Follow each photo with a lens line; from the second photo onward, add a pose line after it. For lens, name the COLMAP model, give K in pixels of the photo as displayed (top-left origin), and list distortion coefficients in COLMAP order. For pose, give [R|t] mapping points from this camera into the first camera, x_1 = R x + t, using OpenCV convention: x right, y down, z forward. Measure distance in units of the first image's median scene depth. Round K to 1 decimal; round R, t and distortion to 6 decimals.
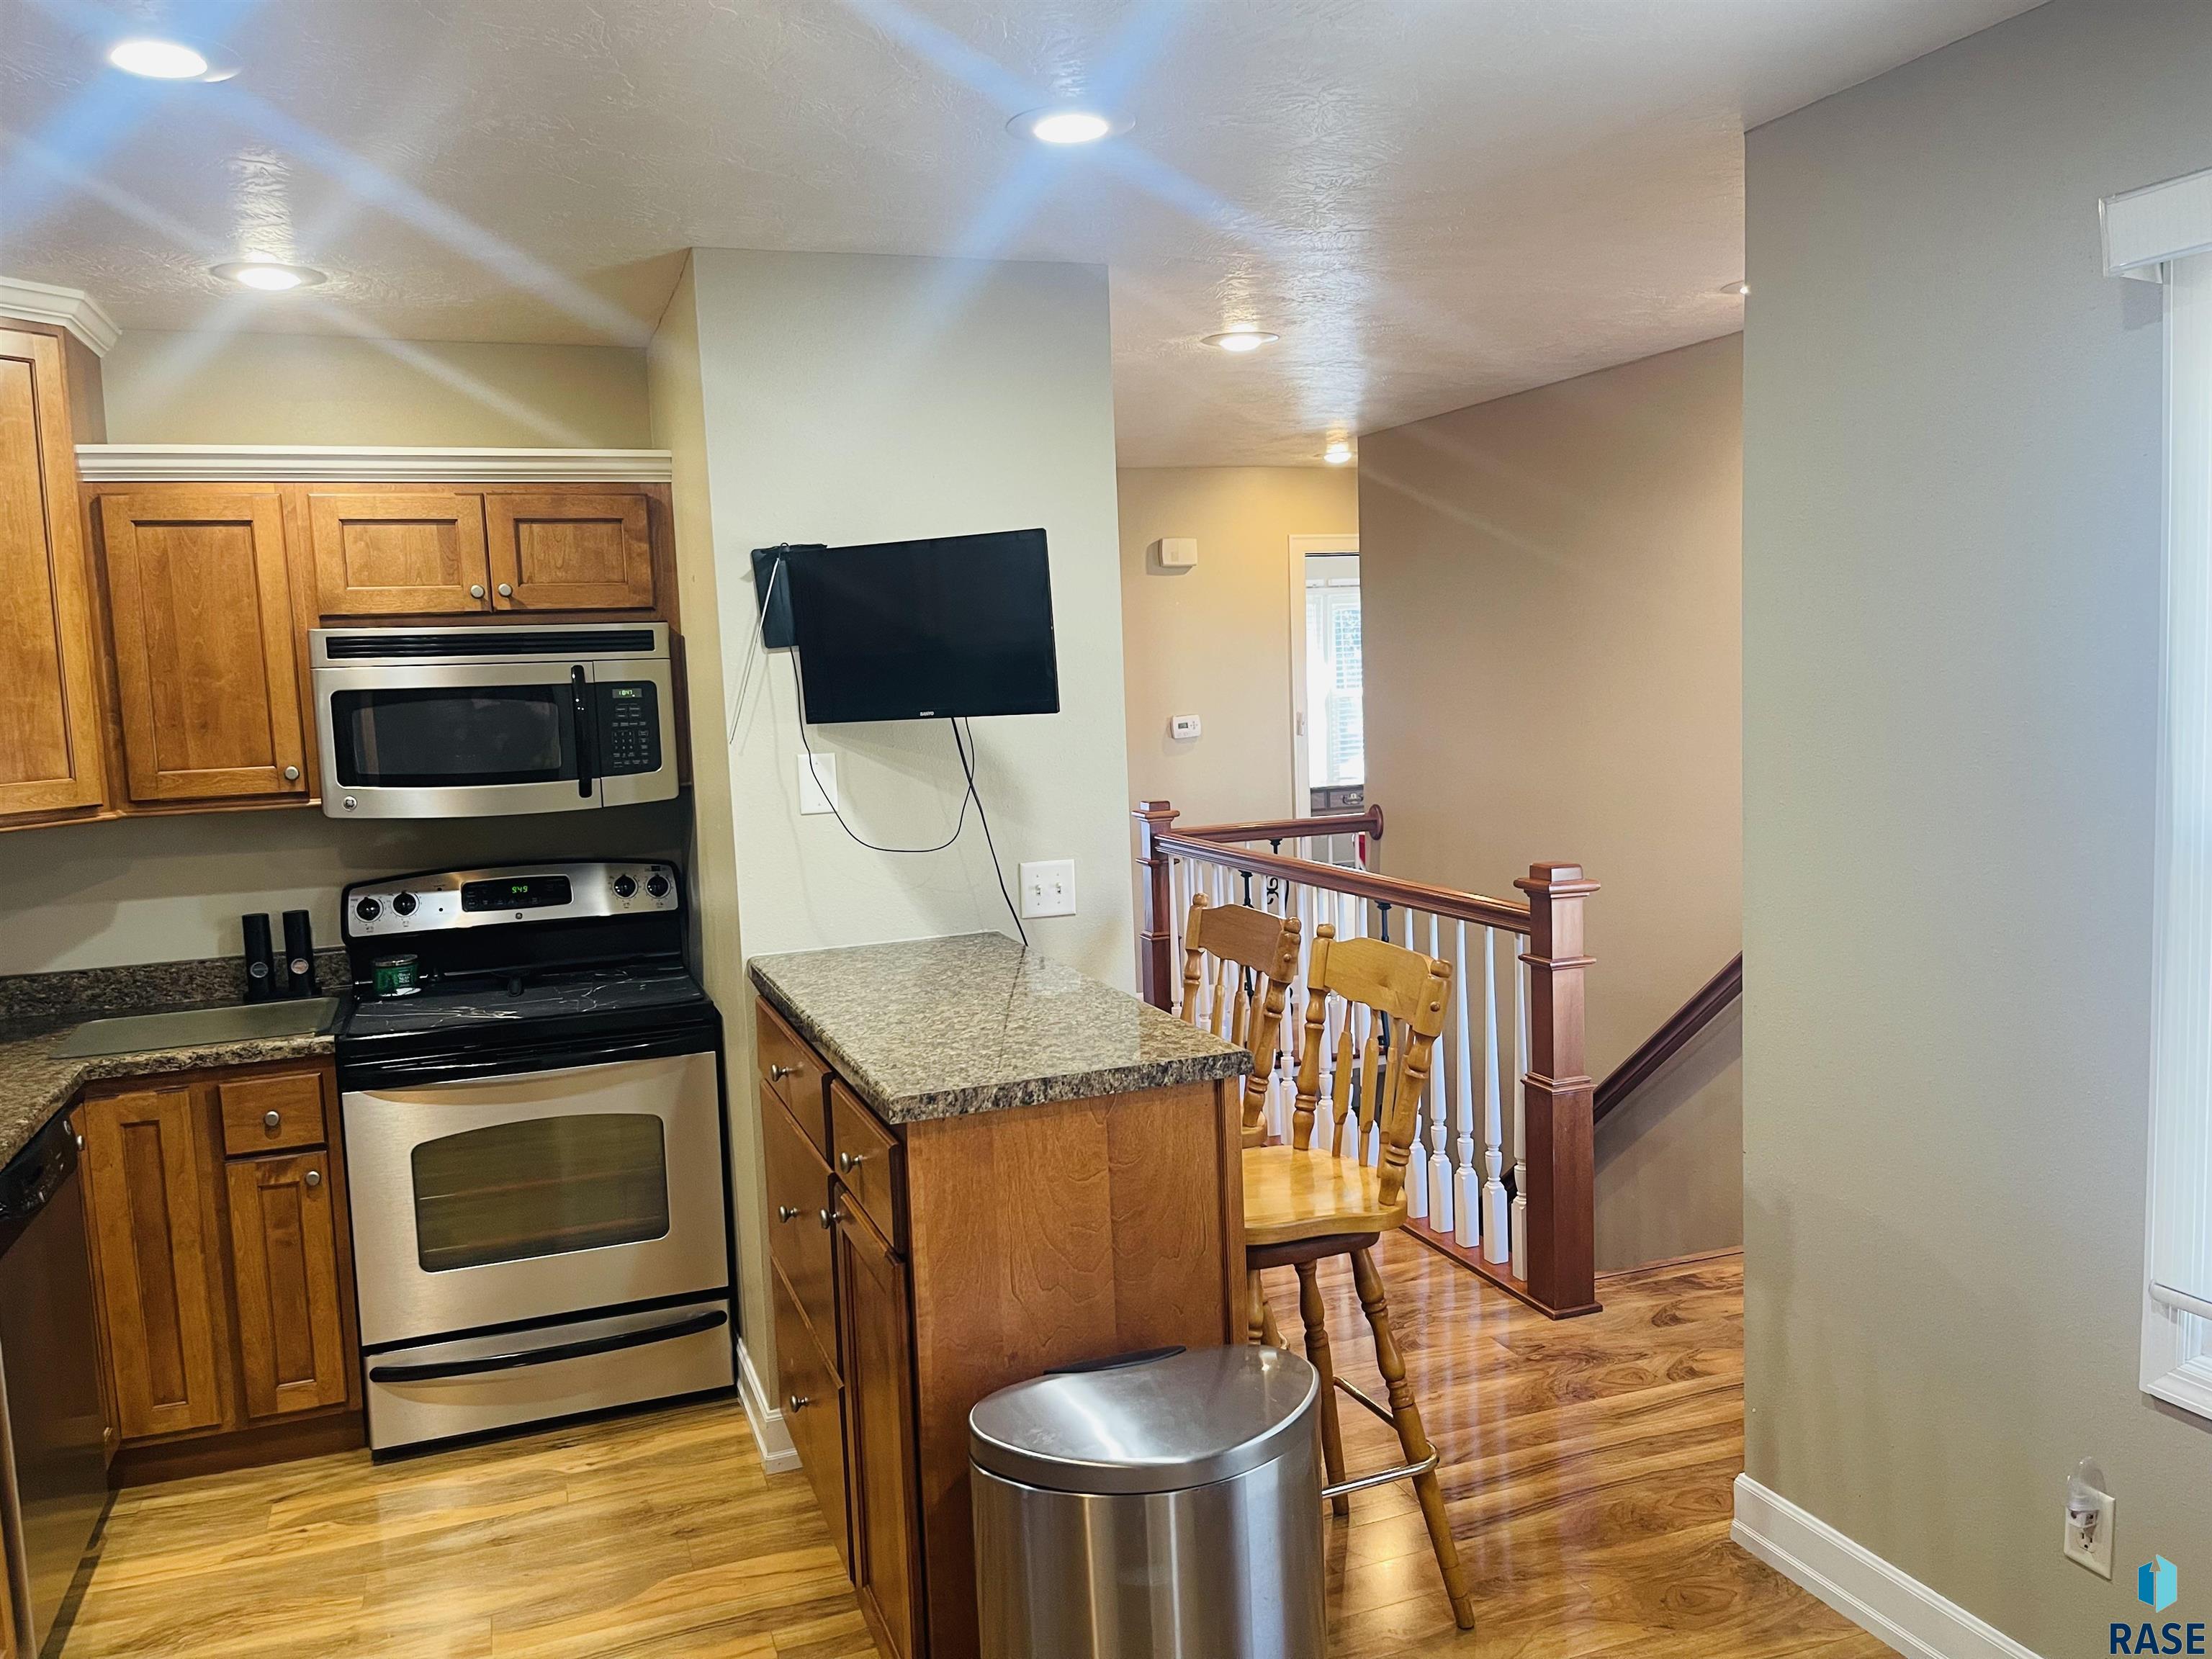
lens RADIAL K [[1676.5, 0, 1110.1], [0, 1676.5, 844.4], [0, 0, 1]] dist [0.076679, -0.101274]
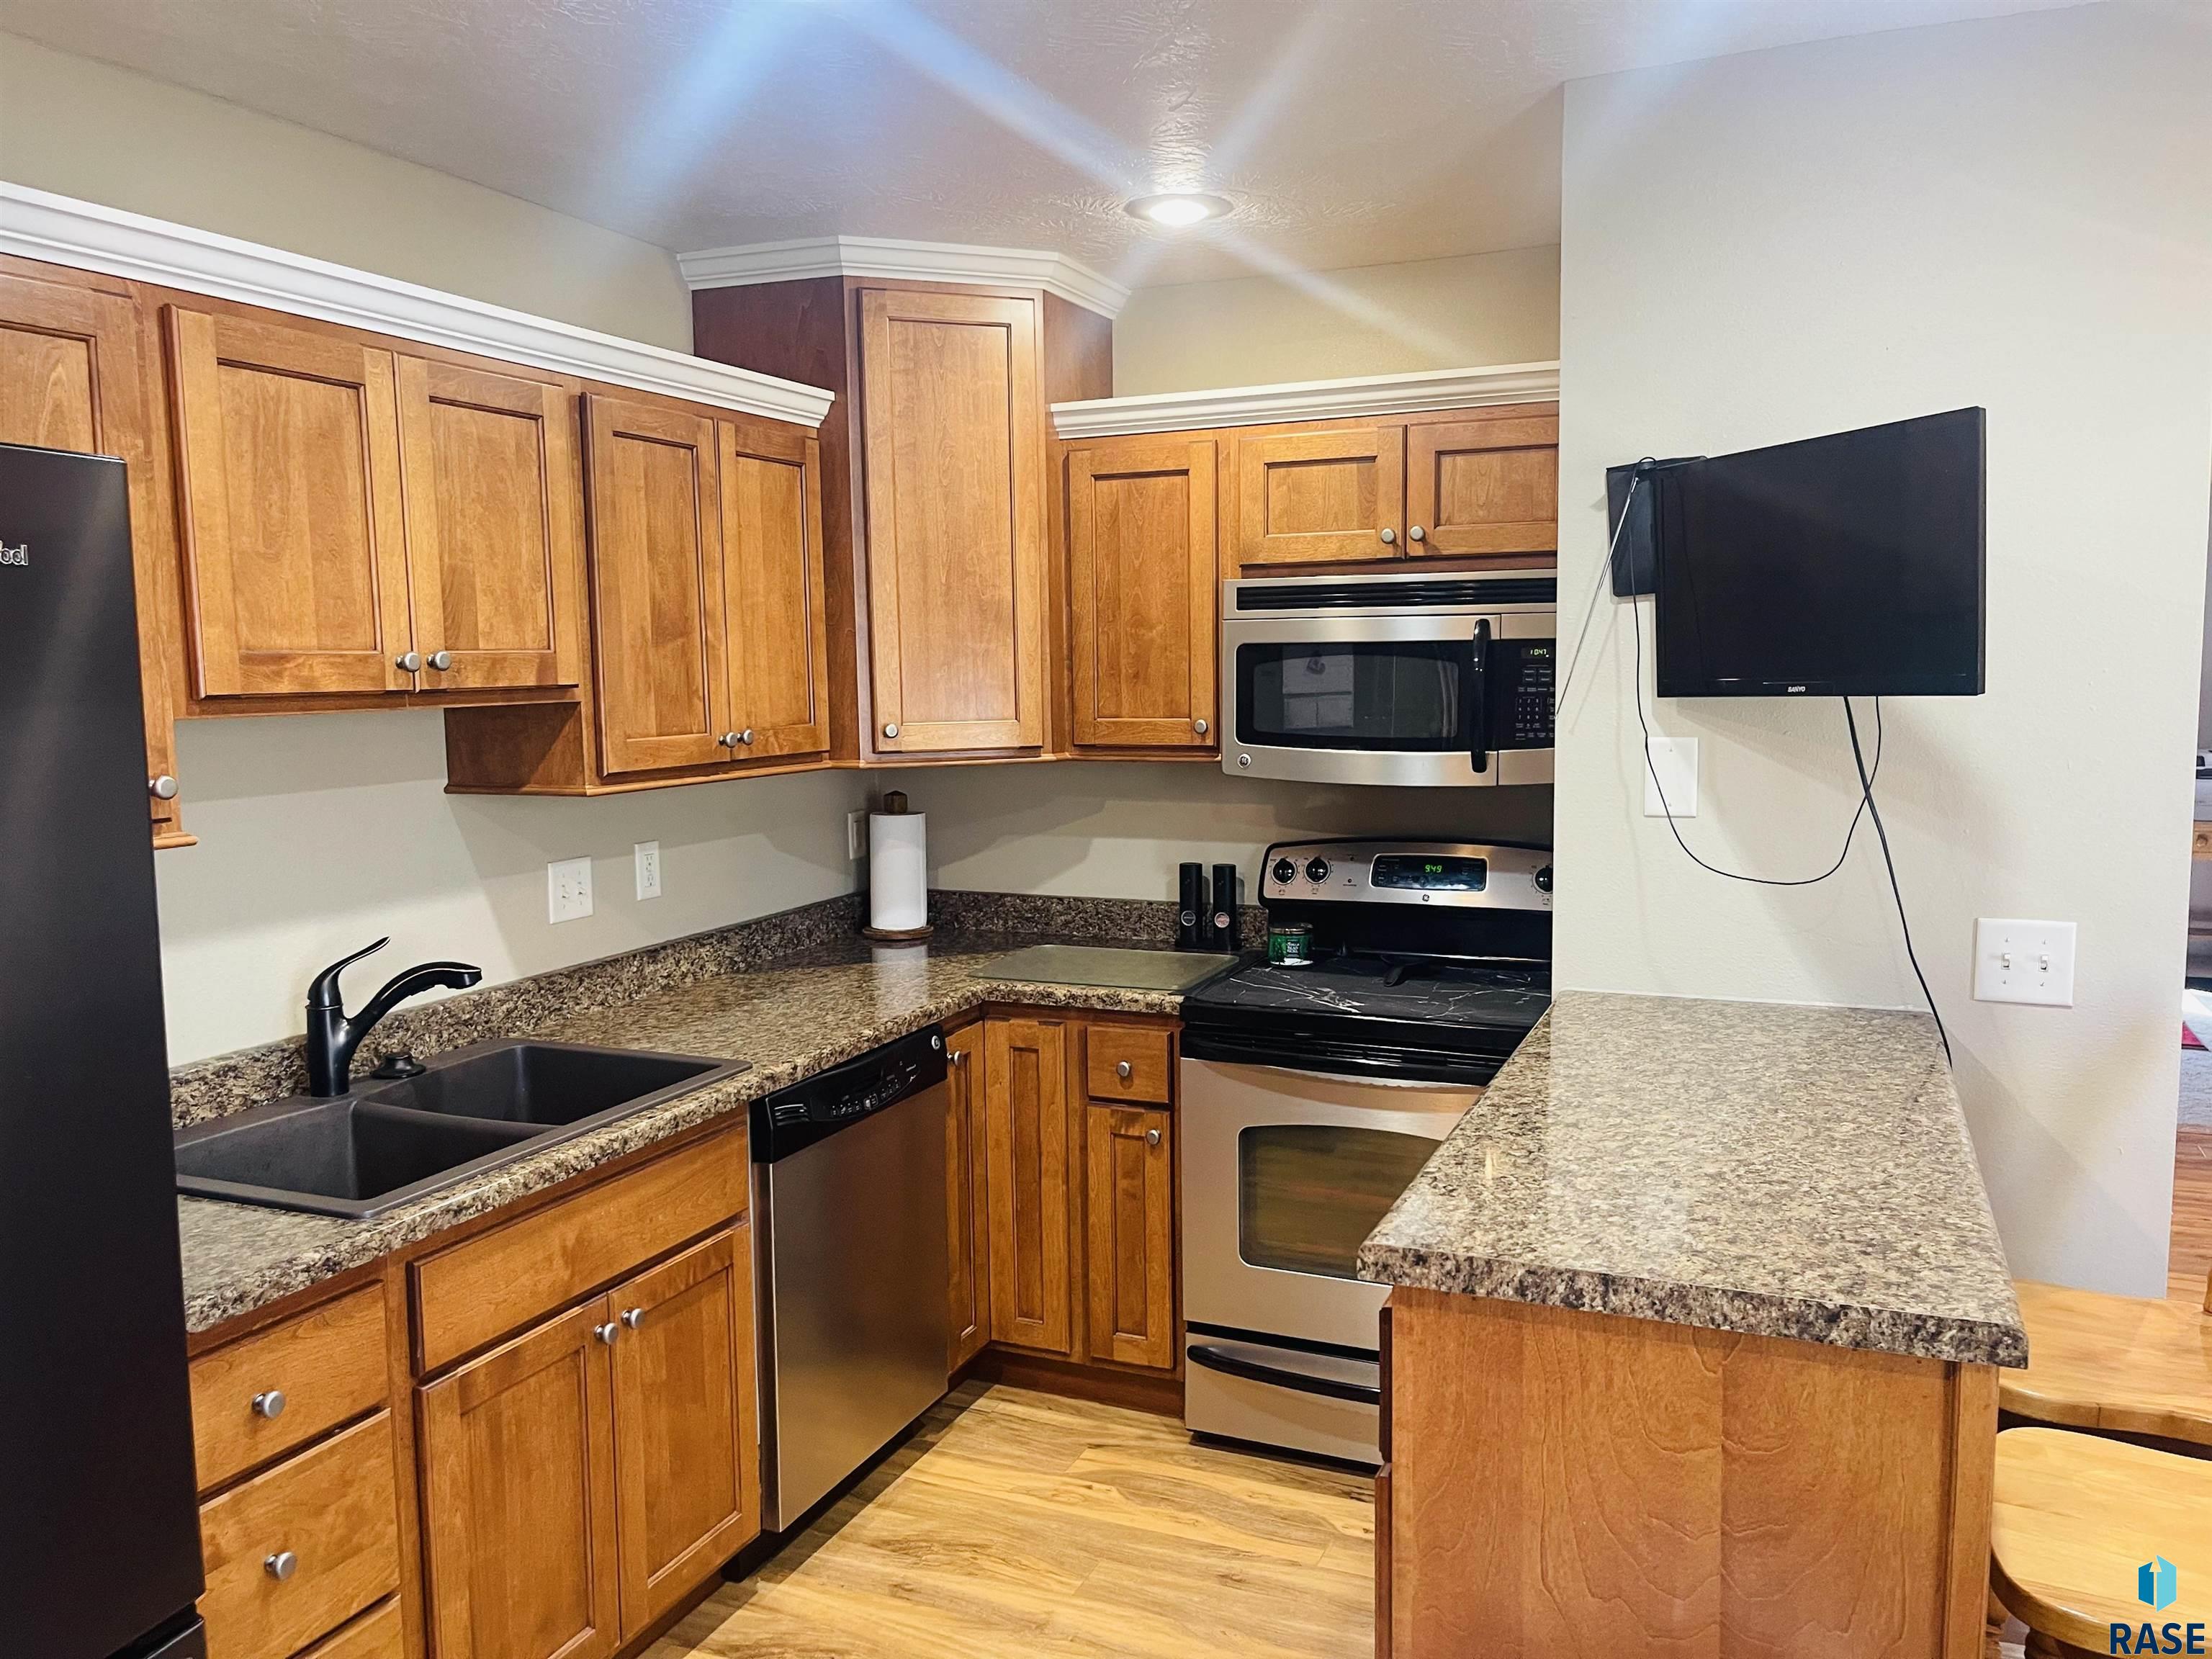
lens RADIAL K [[1676.5, 0, 1093.3], [0, 1676.5, 843.9], [0, 0, 1]] dist [0.076679, -0.101274]
pose [[0.718923, 0.104647, -0.687167, 0.158165], [-0.088134, 0.994347, 0.059220, -0.027432], [0.689480, 0.017989, 0.724082, 0.264462]]
